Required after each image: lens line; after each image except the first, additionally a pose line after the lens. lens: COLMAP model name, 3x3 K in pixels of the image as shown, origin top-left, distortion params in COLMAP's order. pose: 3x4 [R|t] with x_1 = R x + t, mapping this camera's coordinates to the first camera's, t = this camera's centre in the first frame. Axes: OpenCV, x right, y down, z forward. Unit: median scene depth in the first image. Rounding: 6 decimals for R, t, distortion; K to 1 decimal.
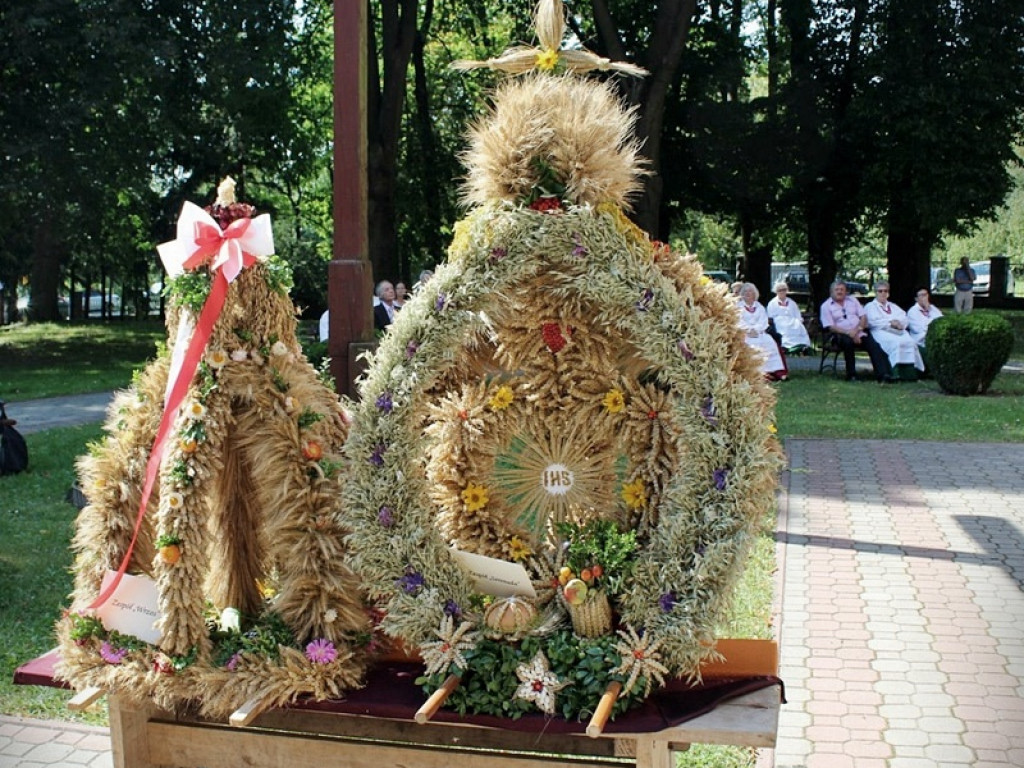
lens RADIAL K [[2184.7, 0, 512.0], [0, 2184.7, 384.0], [0, 0, 1]] dist [-0.078079, 0.250294]
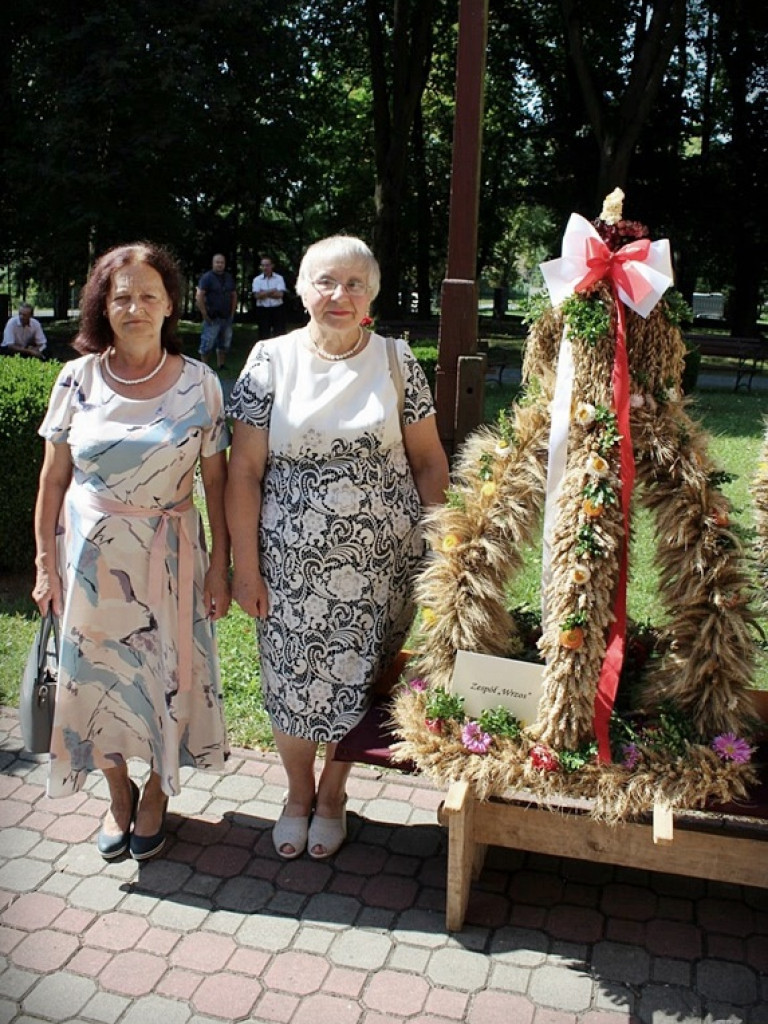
lens RADIAL K [[1351.0, 0, 384.0], [0, 1351.0, 512.0], [0, 0, 1]] dist [-0.248660, 0.767310]
pose [[0.988717, 0.032847, 0.146150, -0.309279], [-0.051866, 0.990380, 0.128289, -0.033249], [-0.140530, -0.134422, 0.980909, 0.511371]]
